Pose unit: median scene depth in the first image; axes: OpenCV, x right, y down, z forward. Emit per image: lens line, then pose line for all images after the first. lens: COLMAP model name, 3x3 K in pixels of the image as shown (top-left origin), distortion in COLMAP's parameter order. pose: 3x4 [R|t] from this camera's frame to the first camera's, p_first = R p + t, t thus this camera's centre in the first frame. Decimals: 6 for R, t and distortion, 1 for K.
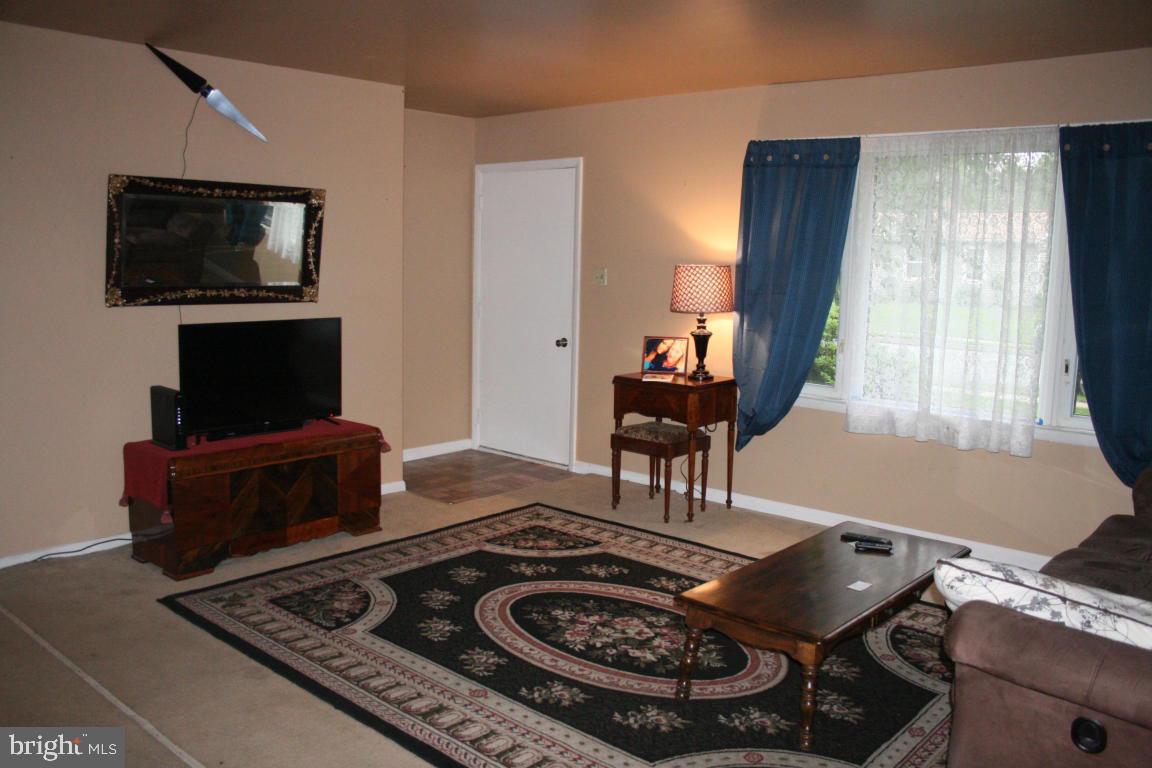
lens RADIAL K [[951.3, 0, 576.0], [0, 951.3, 384.0], [0, 0, 1]] dist [-0.161849, 0.159521]
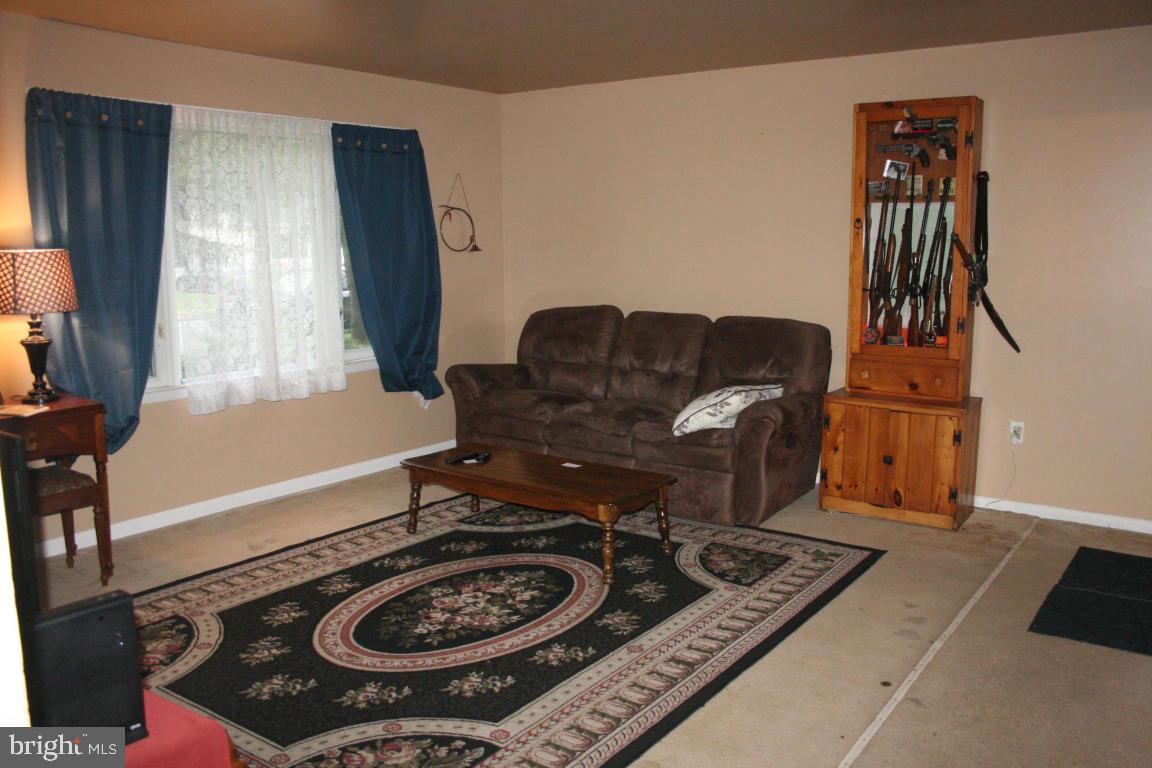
lens RADIAL K [[951.3, 0, 576.0], [0, 951.3, 384.0], [0, 0, 1]] dist [-0.161849, 0.159521]
pose [[-0.096408, -0.173120, 0.980171, -0.899128], [0.135613, 0.973290, 0.185243, -0.138611], [-0.986060, 0.150783, -0.070355, 0.904066]]
